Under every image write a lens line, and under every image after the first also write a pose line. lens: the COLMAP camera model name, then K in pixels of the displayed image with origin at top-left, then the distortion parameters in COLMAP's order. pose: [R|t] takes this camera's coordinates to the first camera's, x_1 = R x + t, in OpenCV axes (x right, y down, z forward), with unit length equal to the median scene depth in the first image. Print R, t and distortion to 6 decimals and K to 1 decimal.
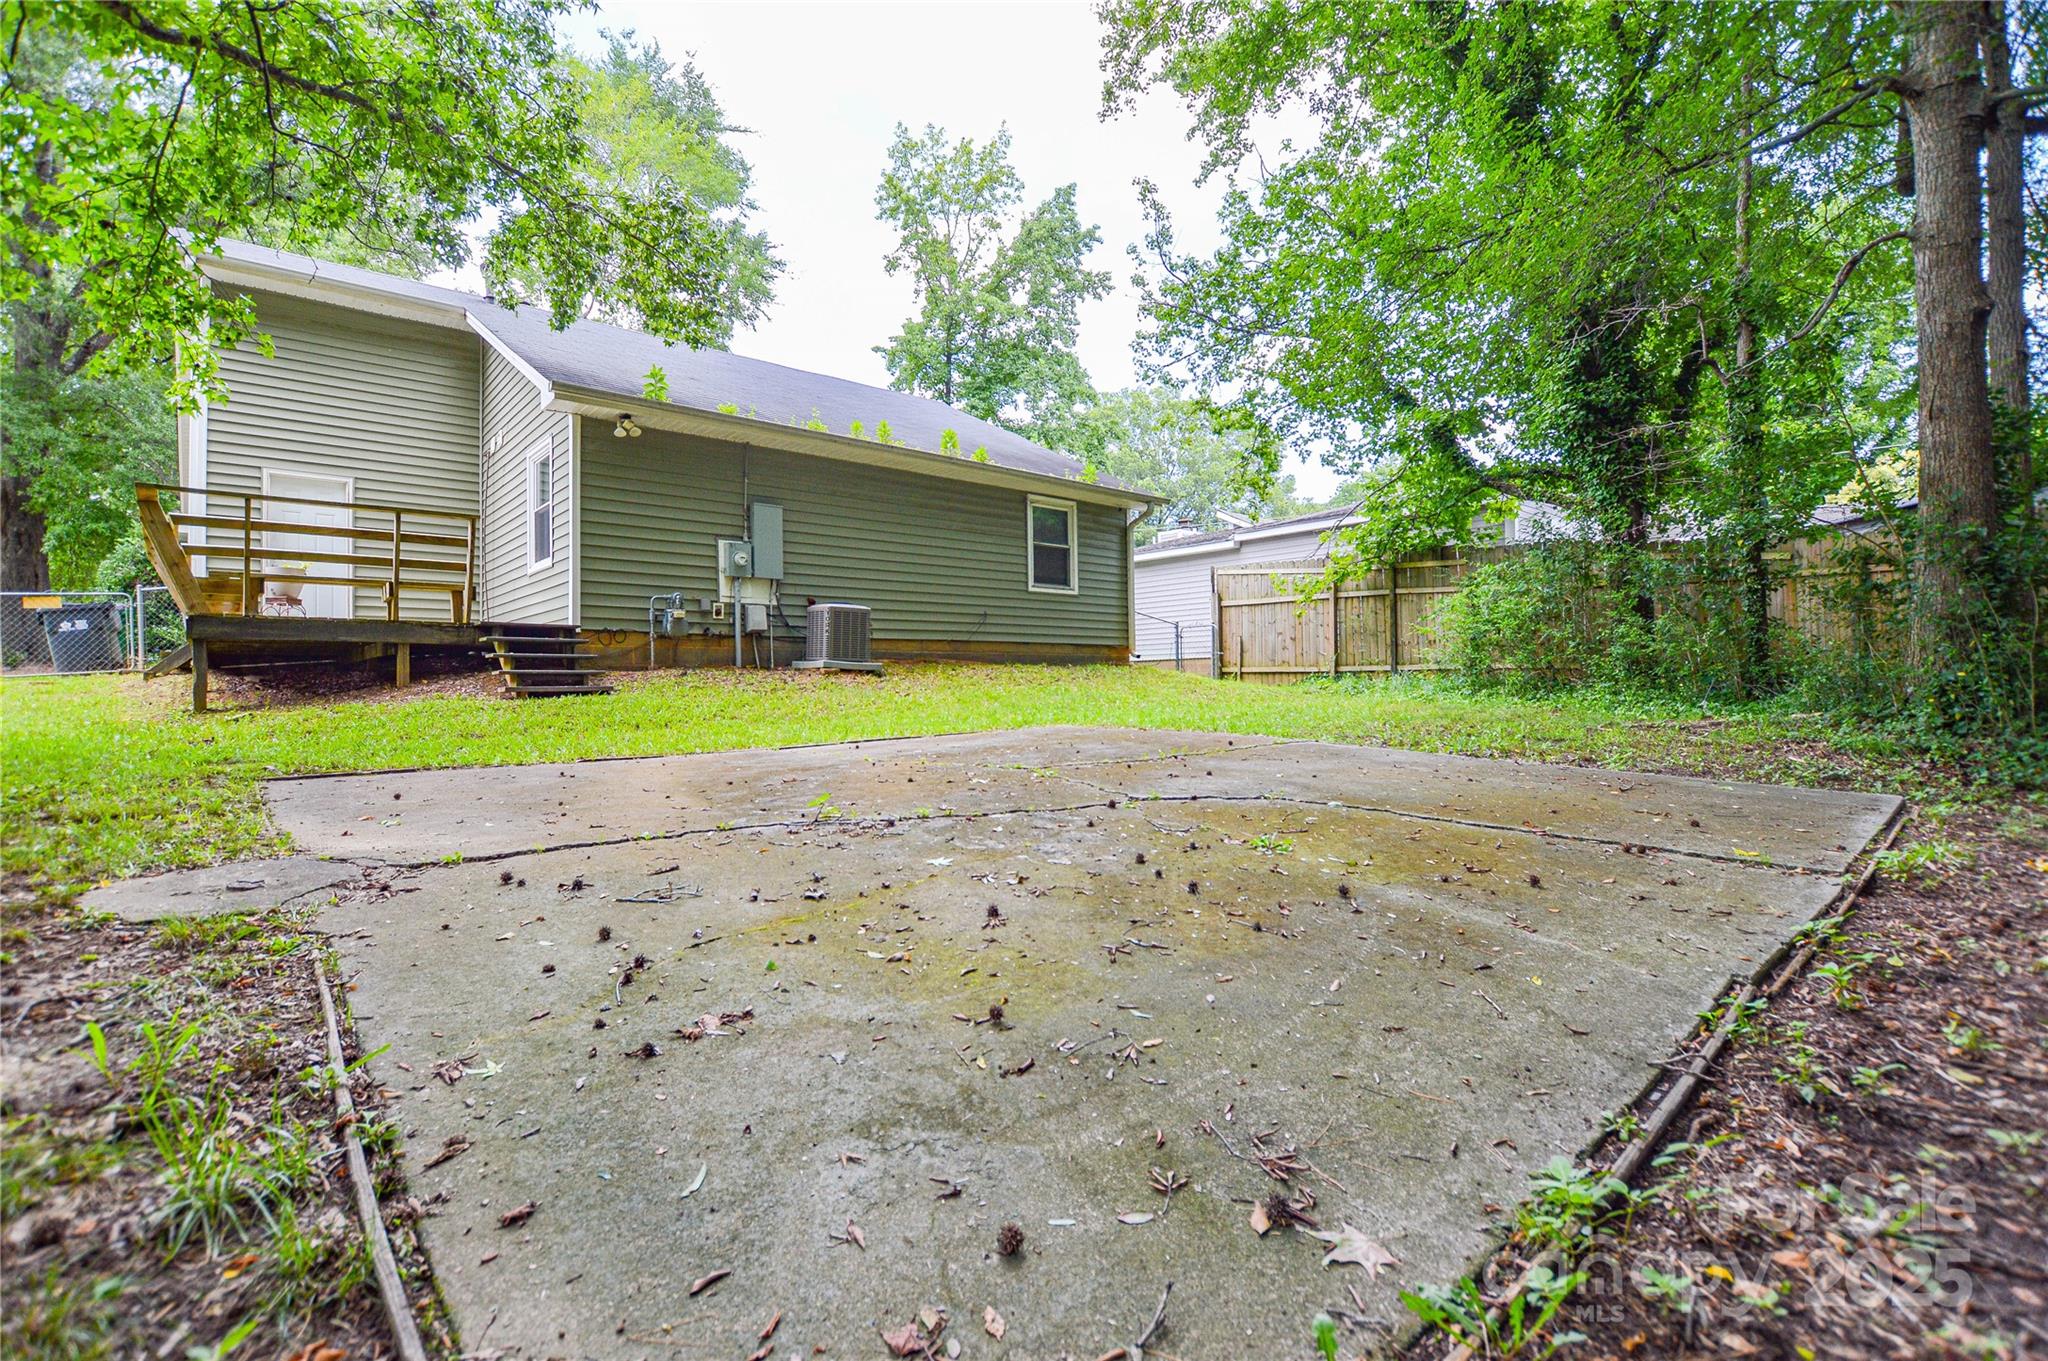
lens RADIAL K [[933.2, 0, 1019.5], [0, 933.2, 678.6], [0, 0, 1]] dist [-0.030417, 0.007049]
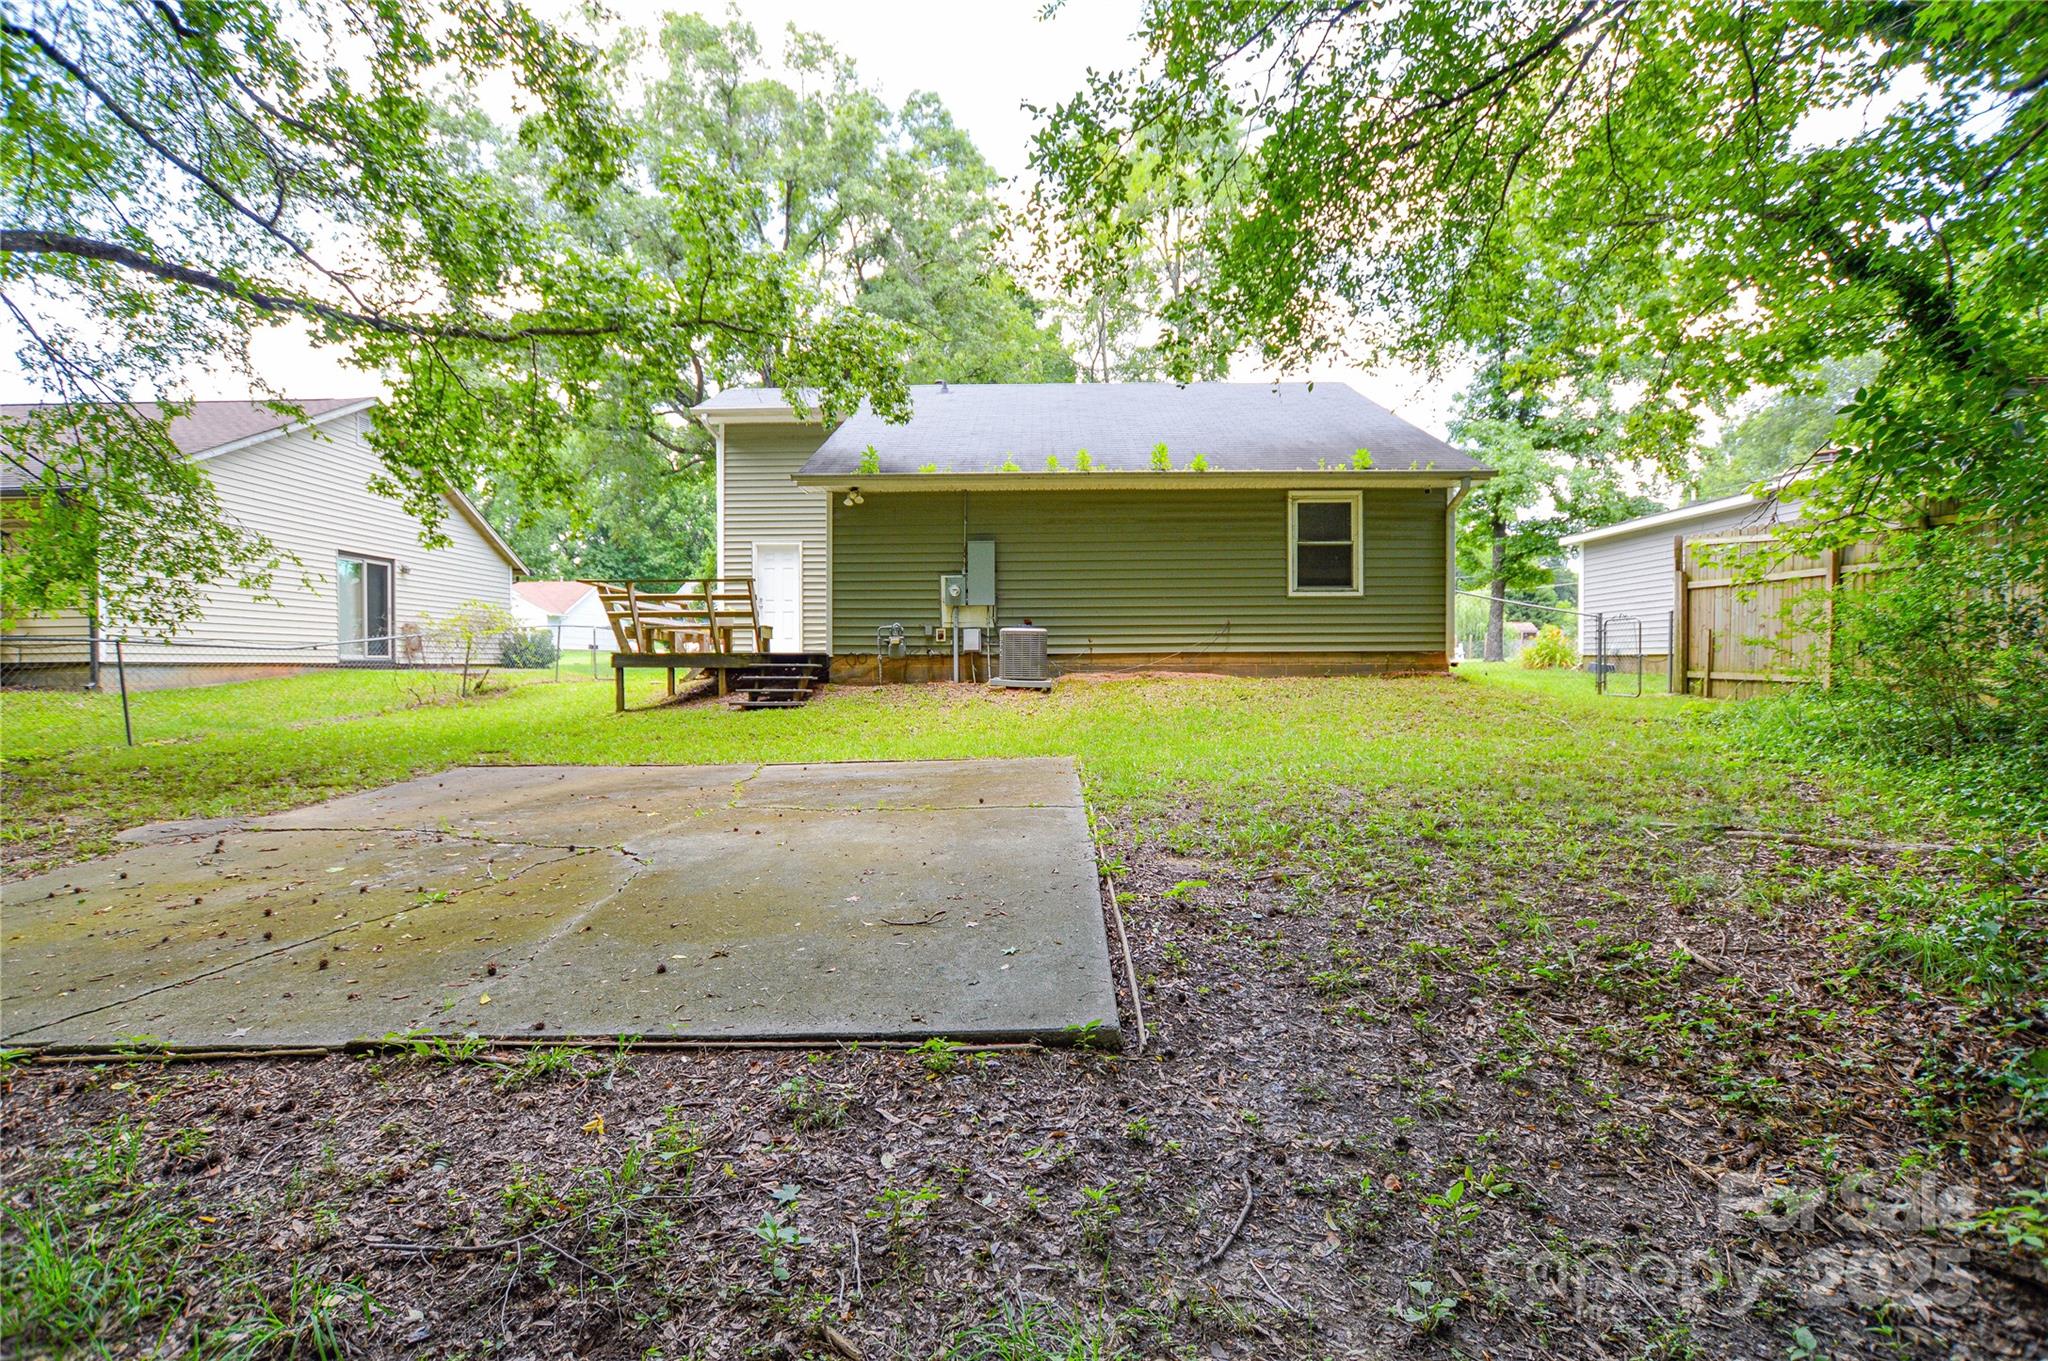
lens RADIAL K [[910.4, 0, 1022.5], [0, 910.4, 679.3], [0, 0, 1]] dist [-0.026137, 0.000071]
pose [[0.740065, 0.017824, -0.672299, 0.417240], [0.002919, 0.999554, 0.029714, -0.038462], [0.672529, -0.023952, 0.739683, 0.150798]]
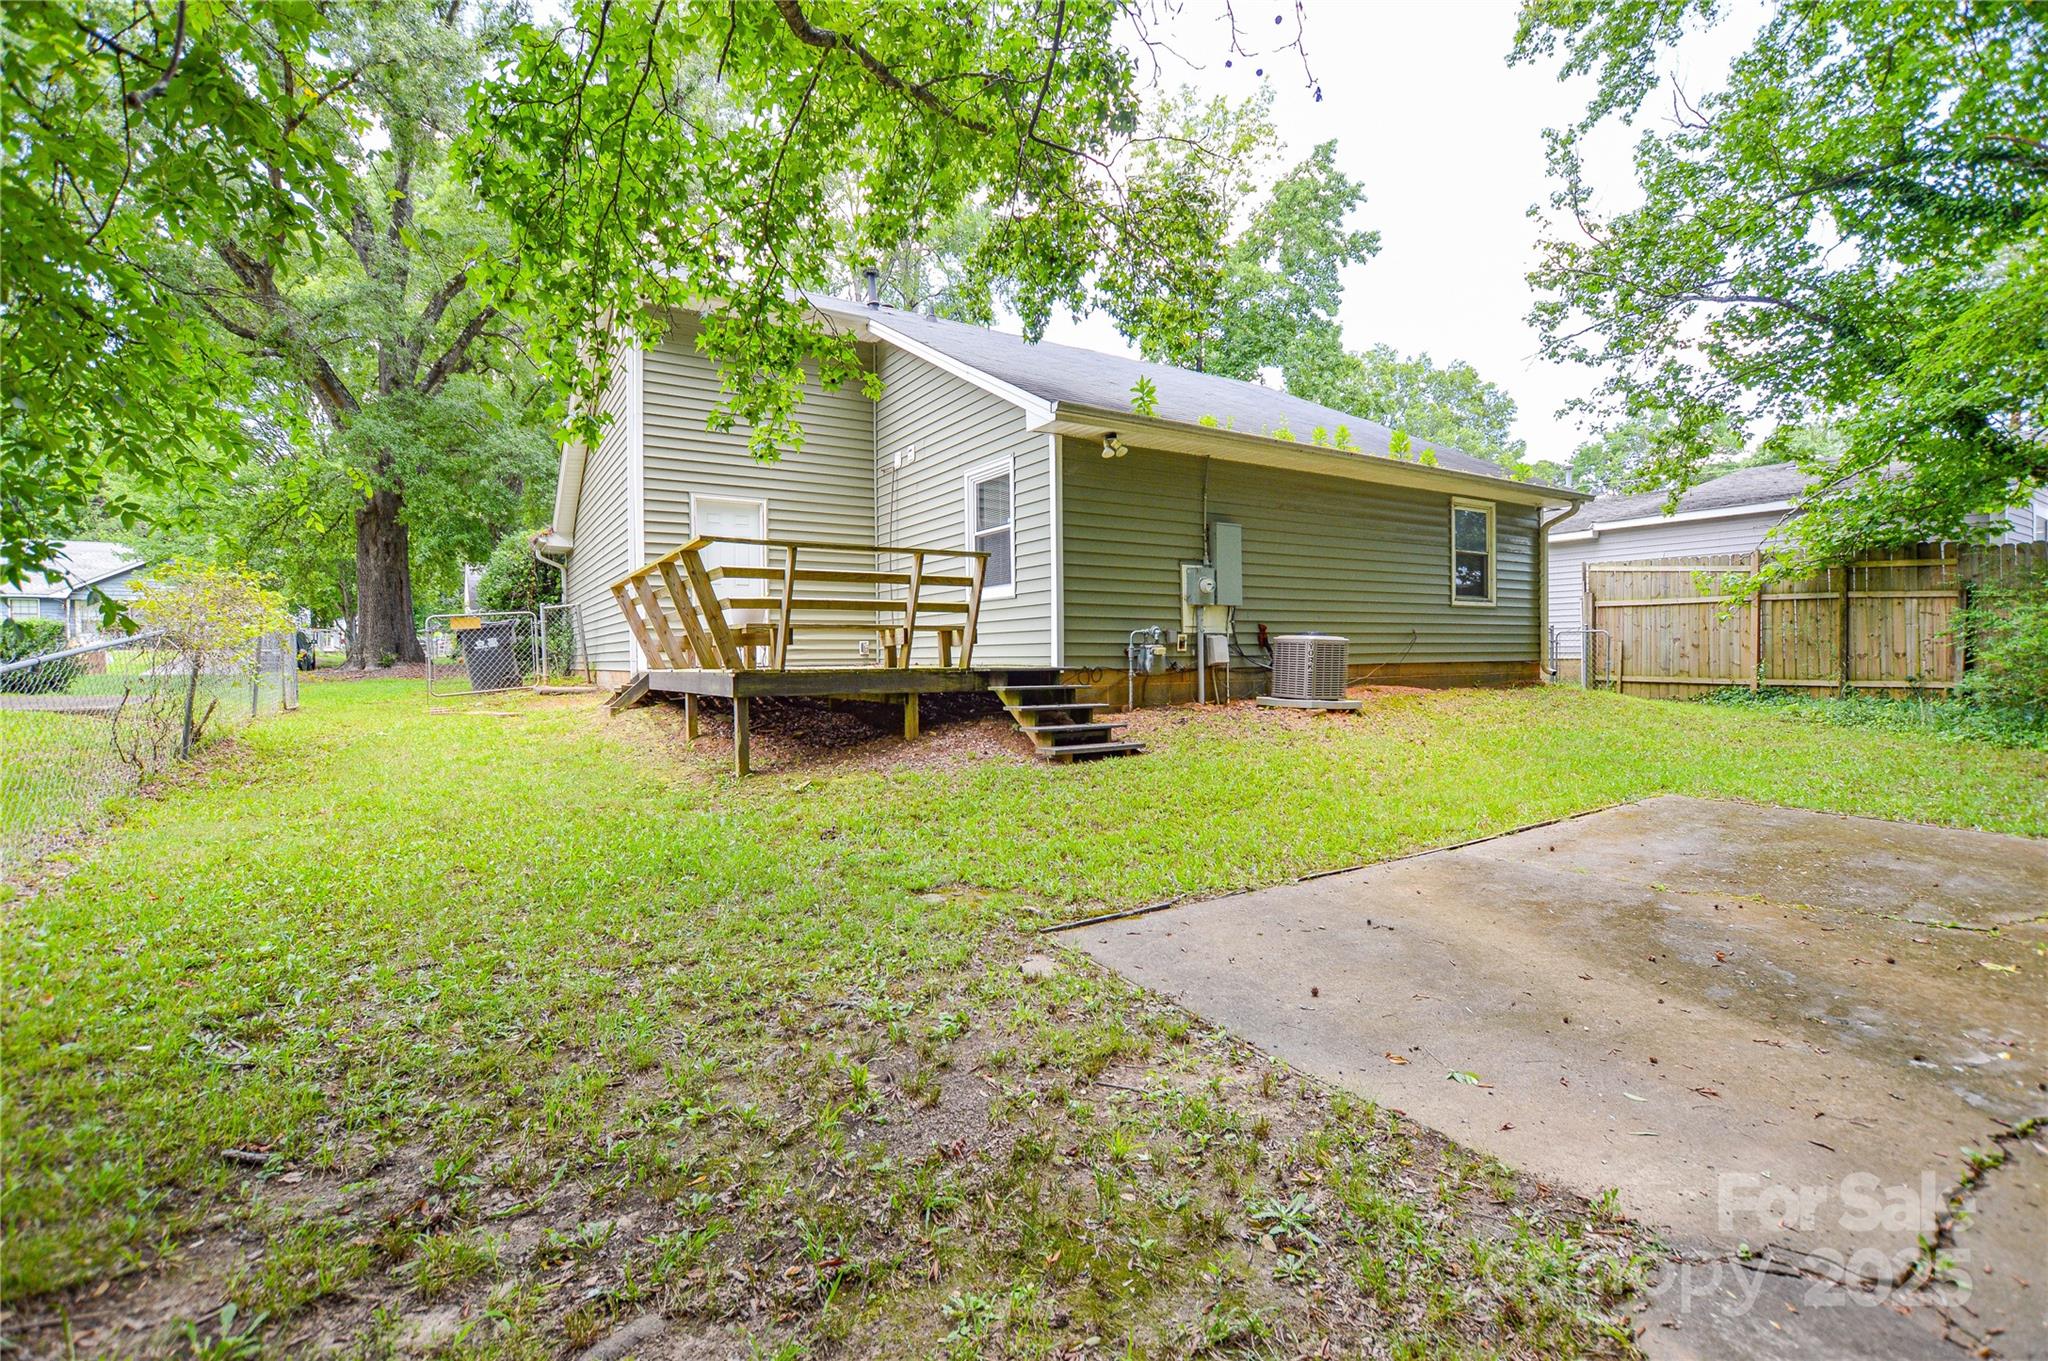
lens RADIAL K [[921.9, 0, 1031.1], [0, 921.9, 677.8], [0, 0, 1]] dist [-0.023559, 0.000990]
pose [[0.988006, 0.006538, -0.154280, -0.251376], [-0.001349, 0.999431, 0.033712, -0.052414], [0.154413, -0.033100, 0.987452, 0.061825]]
